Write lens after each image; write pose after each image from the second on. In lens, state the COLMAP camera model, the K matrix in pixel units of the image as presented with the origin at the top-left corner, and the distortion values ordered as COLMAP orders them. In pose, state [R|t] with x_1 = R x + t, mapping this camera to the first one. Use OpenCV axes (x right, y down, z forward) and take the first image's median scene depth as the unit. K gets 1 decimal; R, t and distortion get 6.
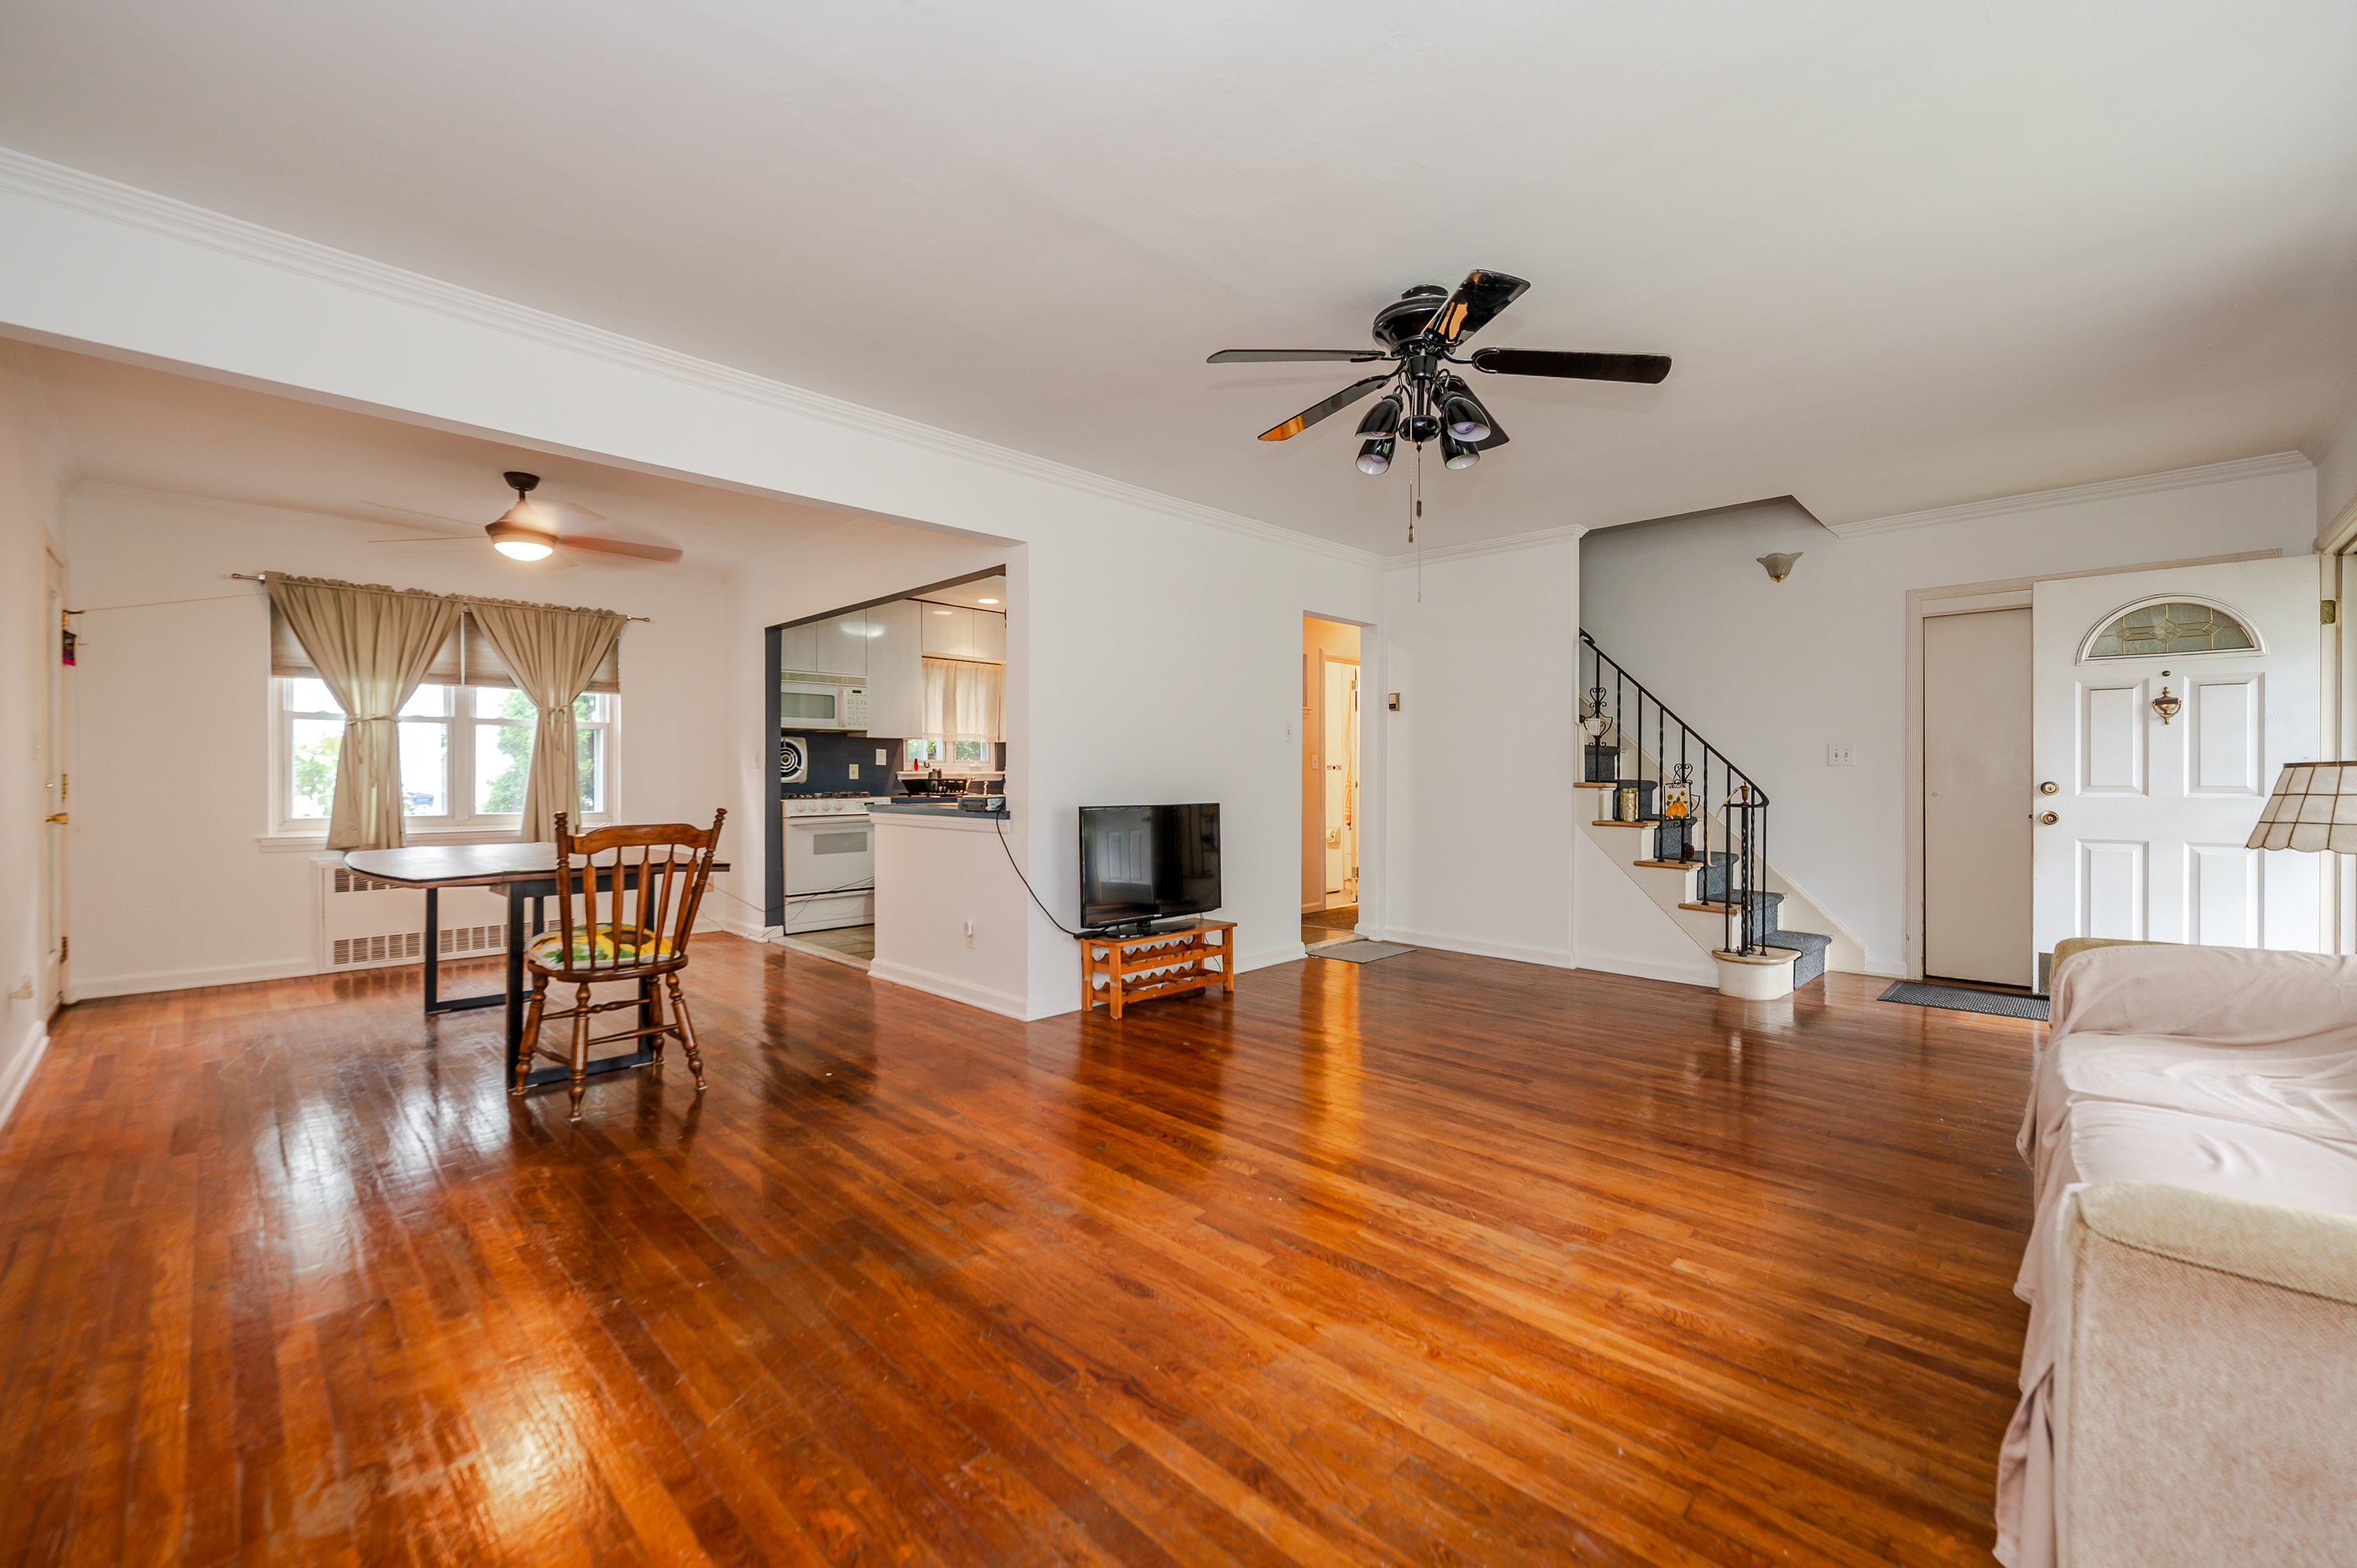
lens RADIAL K [[957.1, 0, 1189.2], [0, 957.1, 783.1], [0, 0, 1]] dist [0.000084, -0.000053]
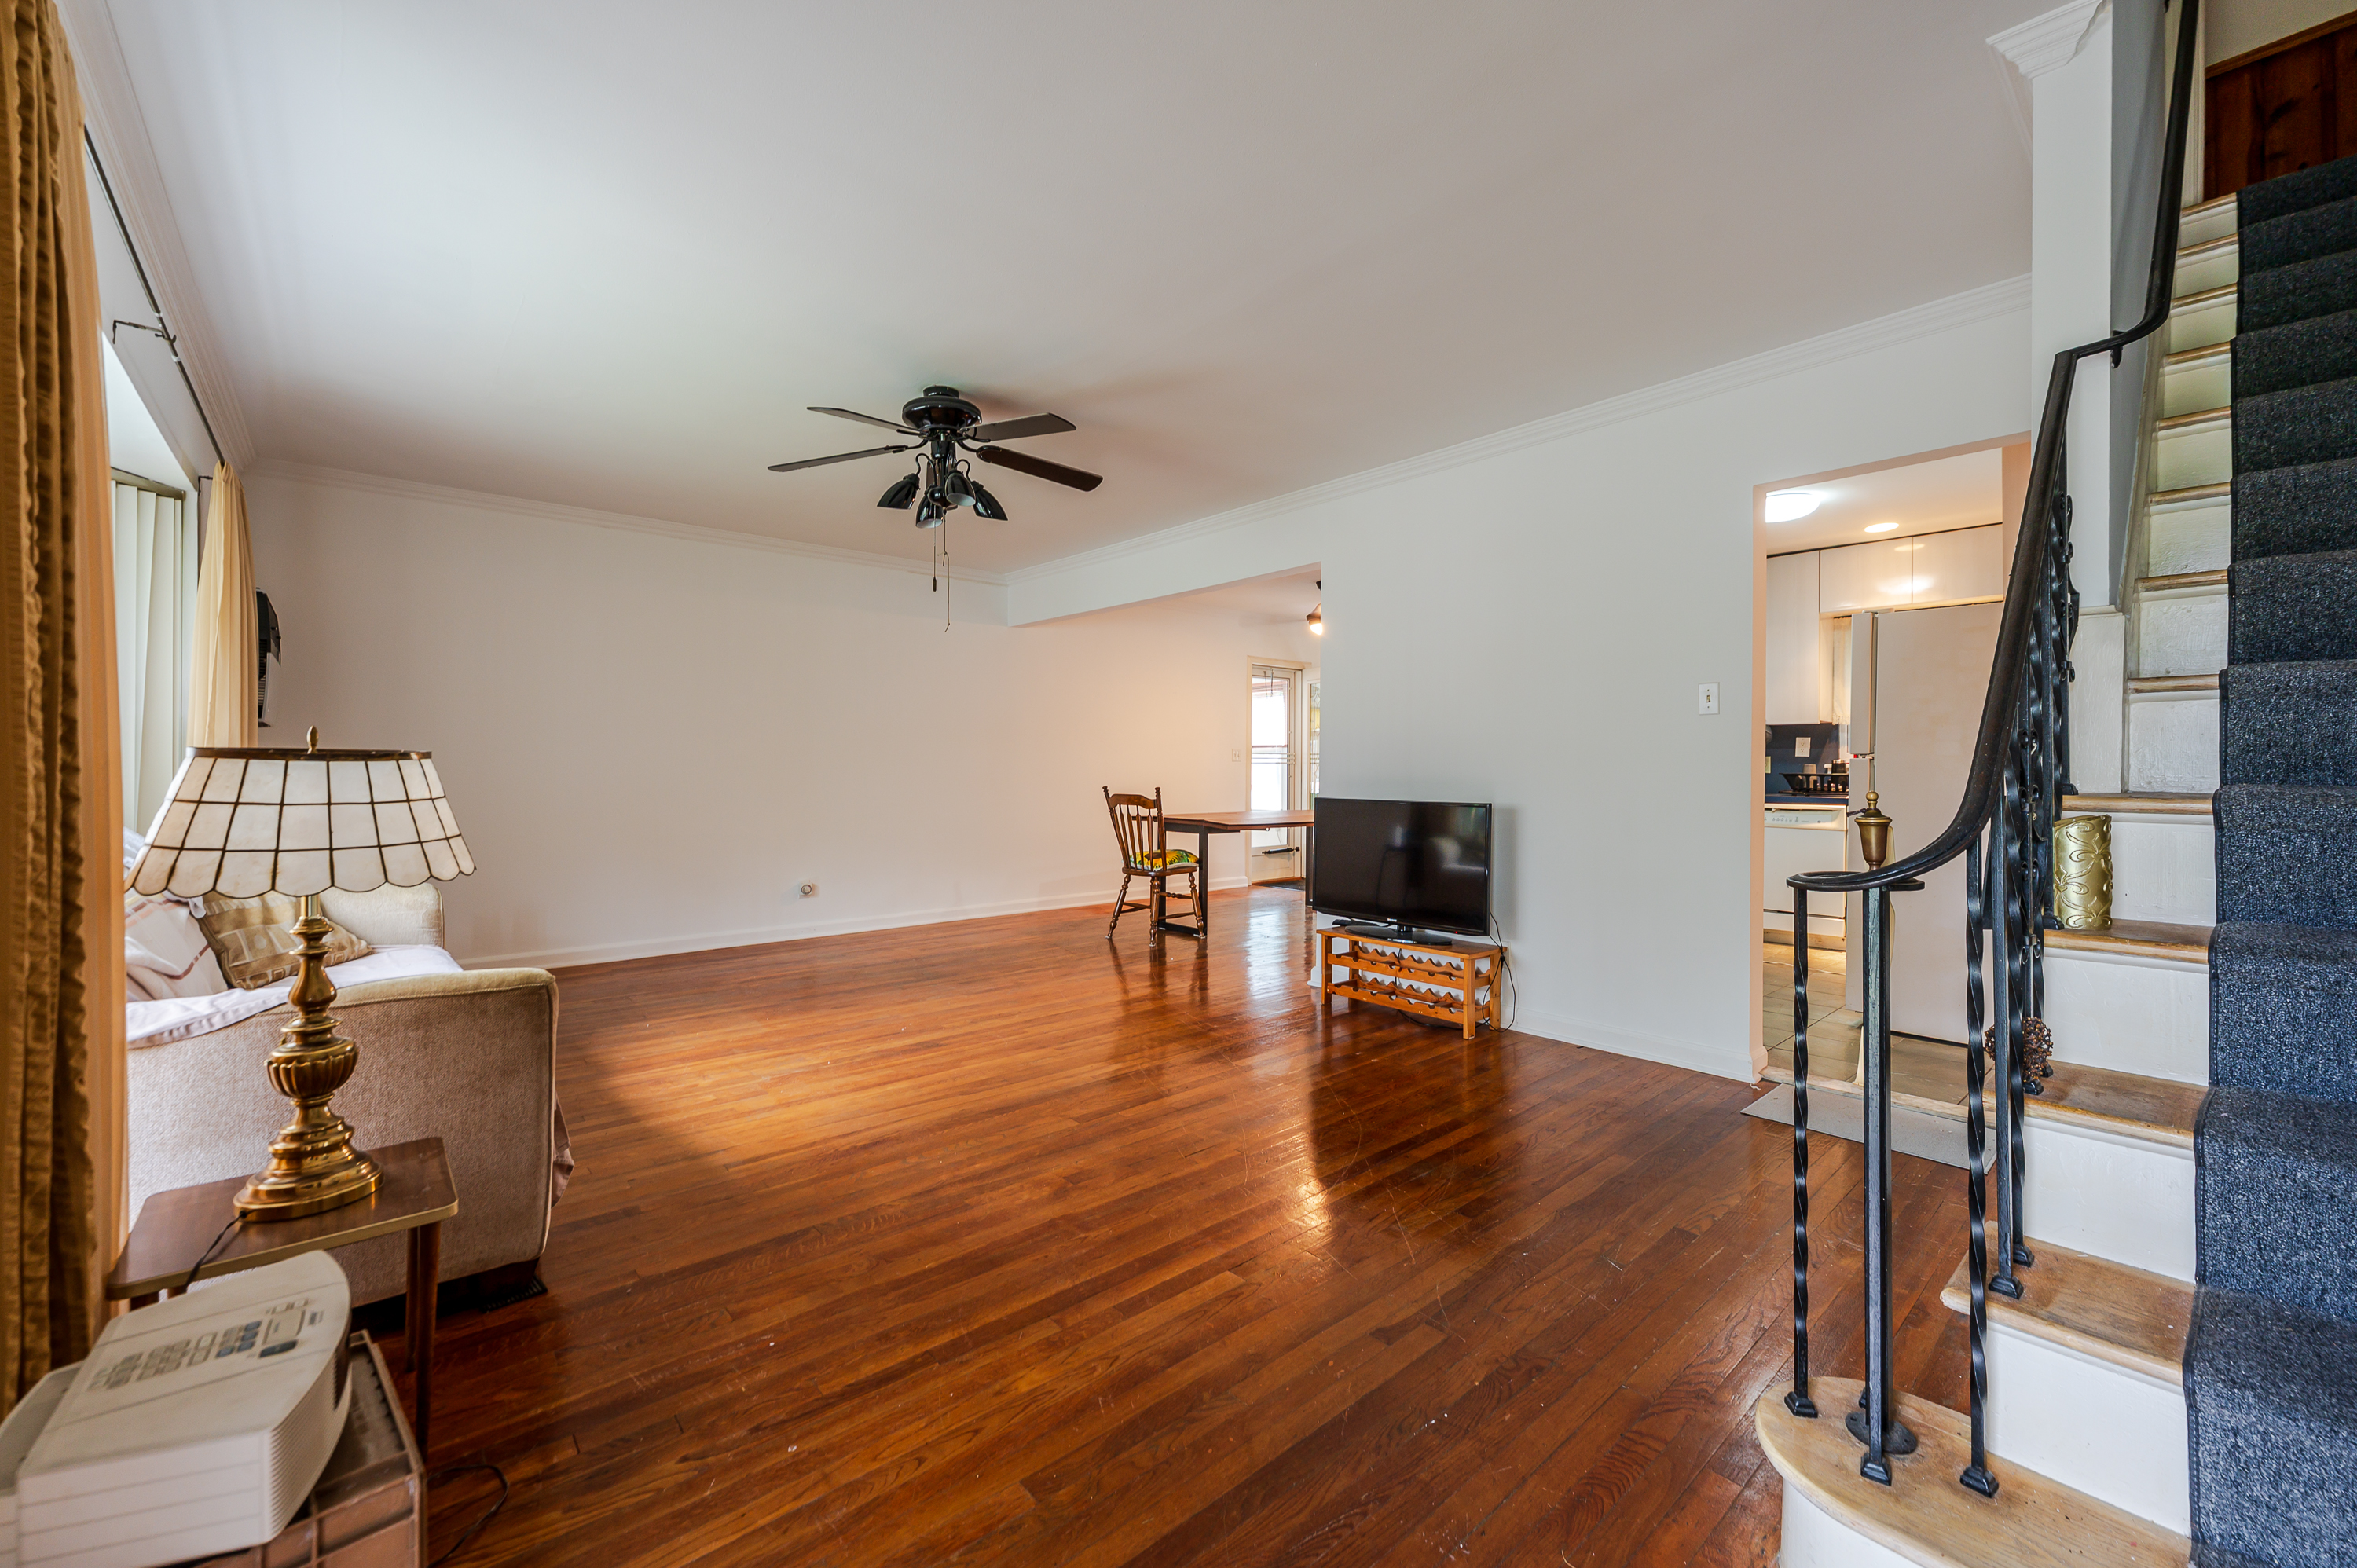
lens RADIAL K [[957.1, 0, 1184.2], [0, 957.1, 773.0], [0, 0, 1]] dist [0.000084, -0.000053]
pose [[-0.086238, 0.001587, -0.996273, 0.949986], [-0.011397, 0.999932, 0.002580, -0.004242], [0.996209, 0.011577, -0.086214, 0.917442]]
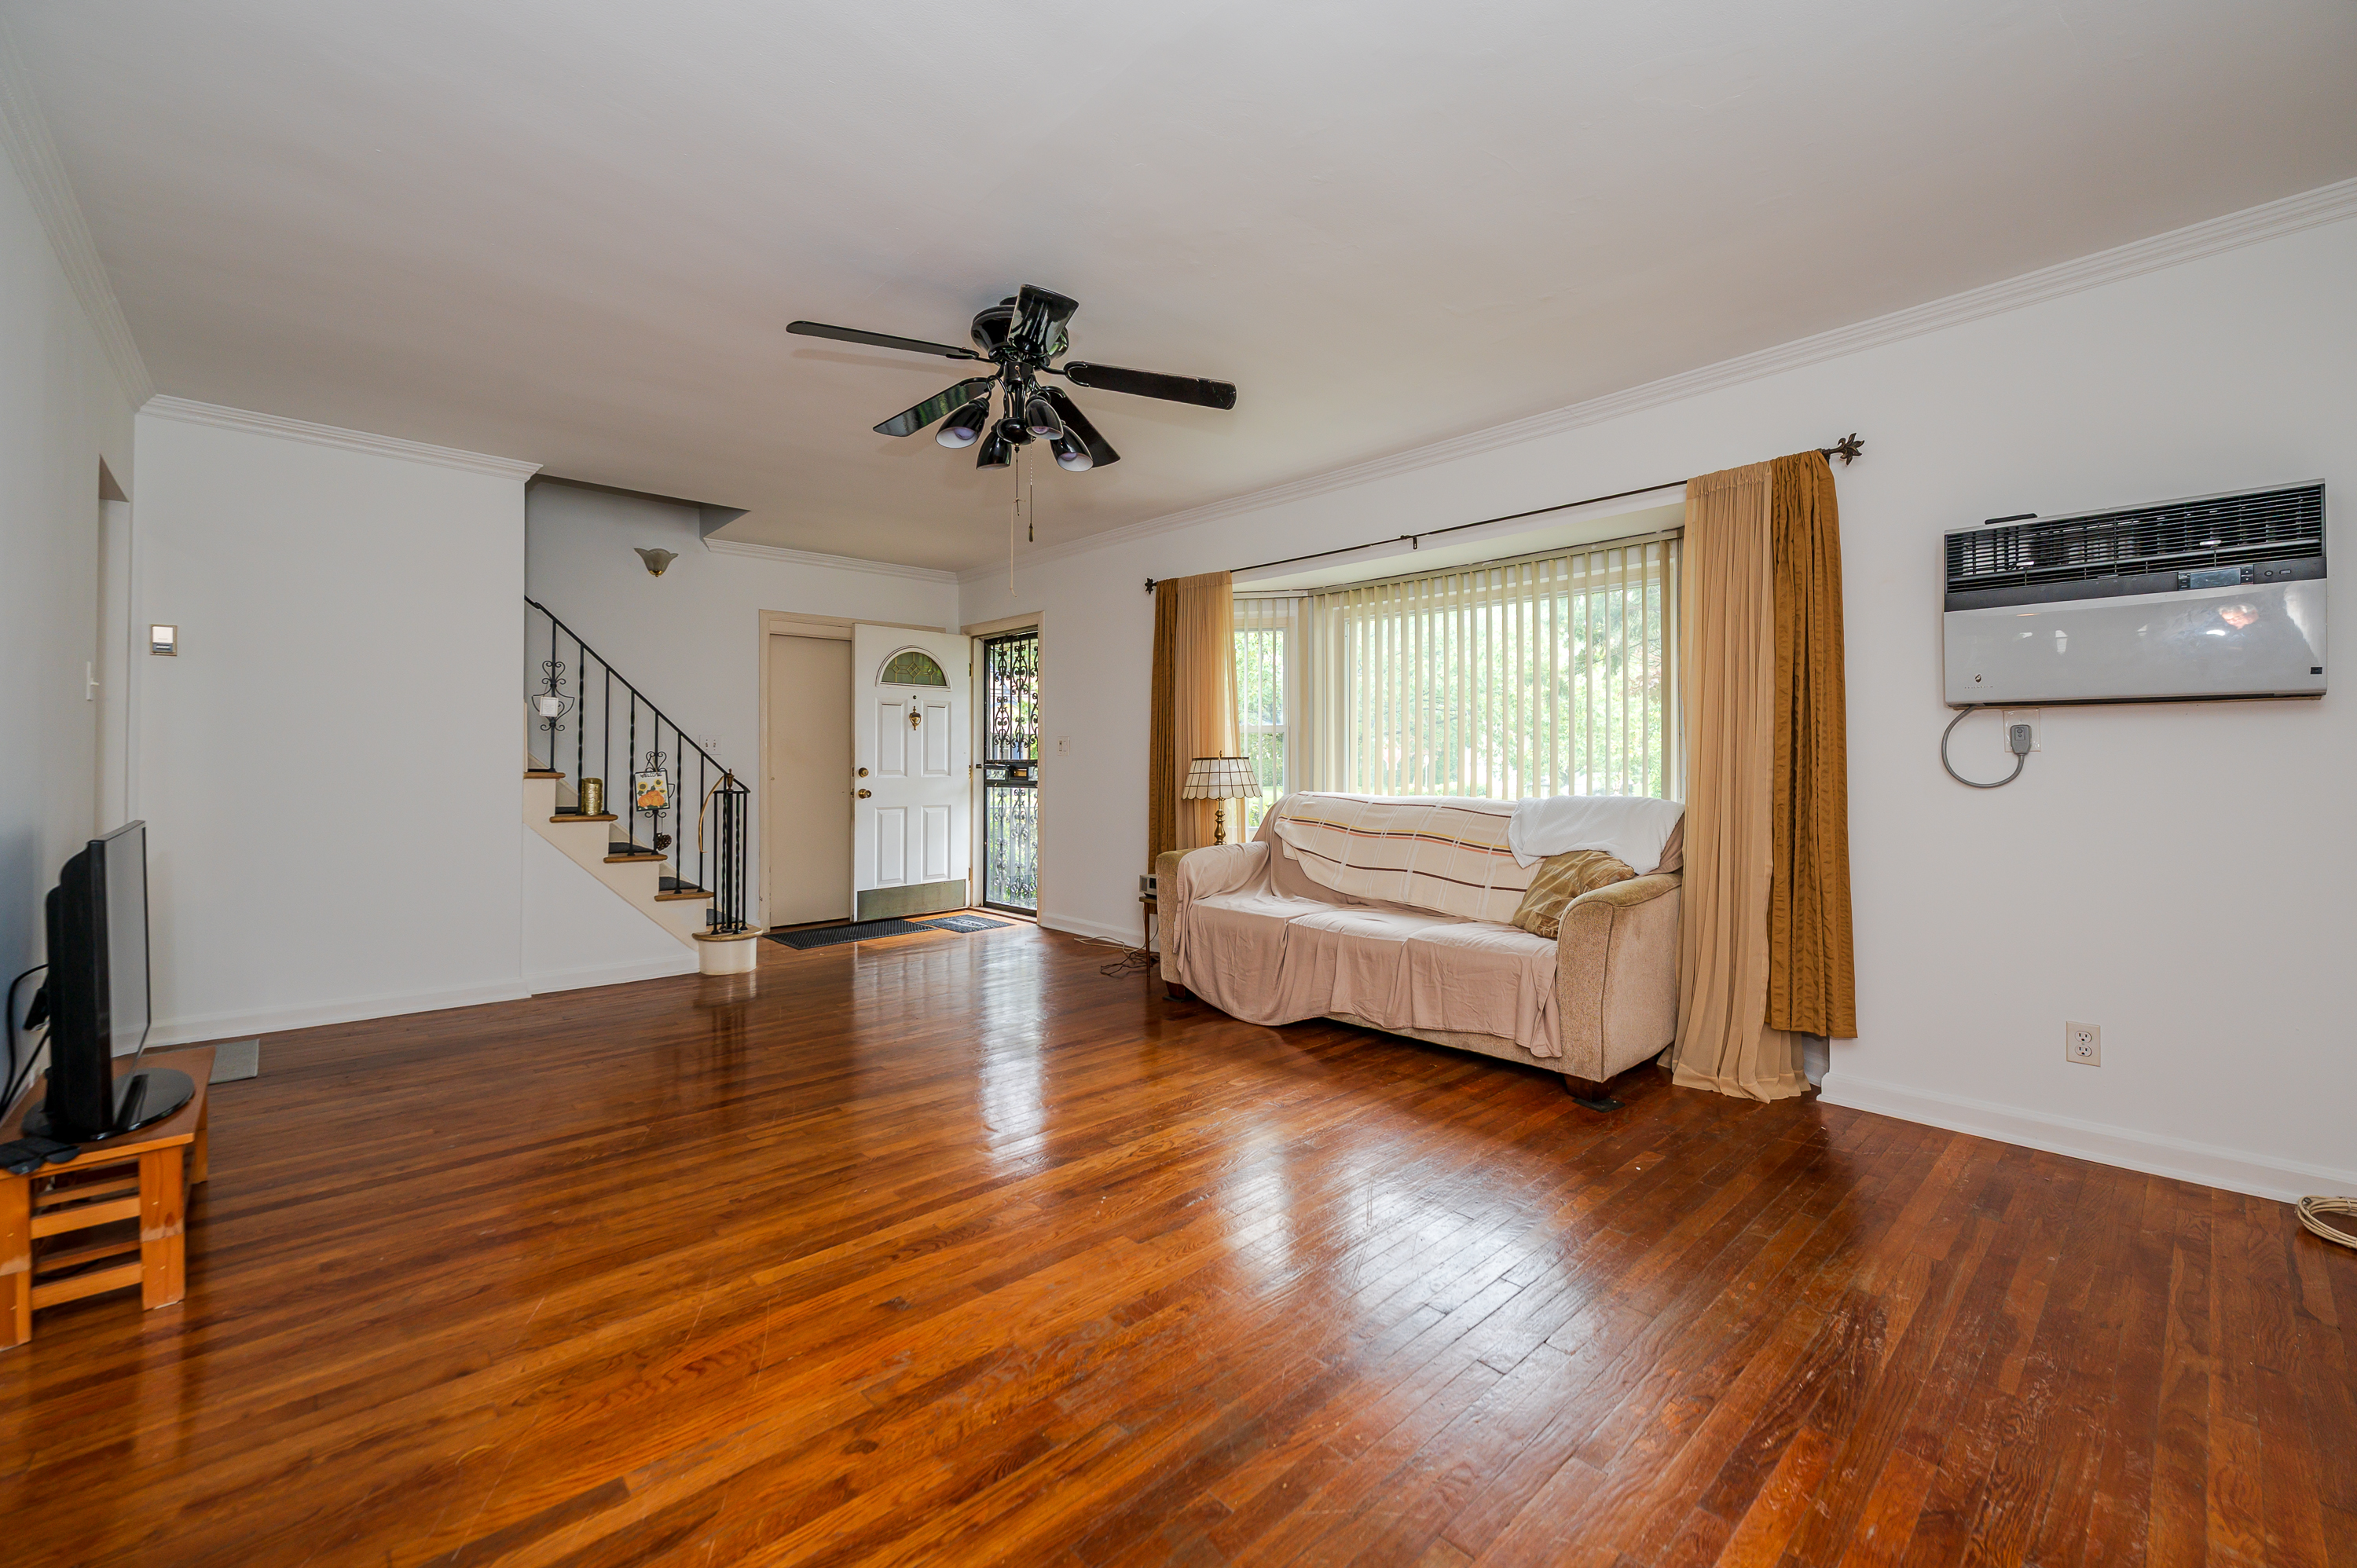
lens RADIAL K [[957.1, 0, 1179.7], [0, 957.1, 761.7], [0, 0, 1]] dist [0.000084, -0.000053]
pose [[0.042396, 0.001142, 0.999100, -0.500707], [0.005332, 0.999985, -0.001370, -0.006273], [-0.999087, 0.005386, 0.042389, 0.497869]]
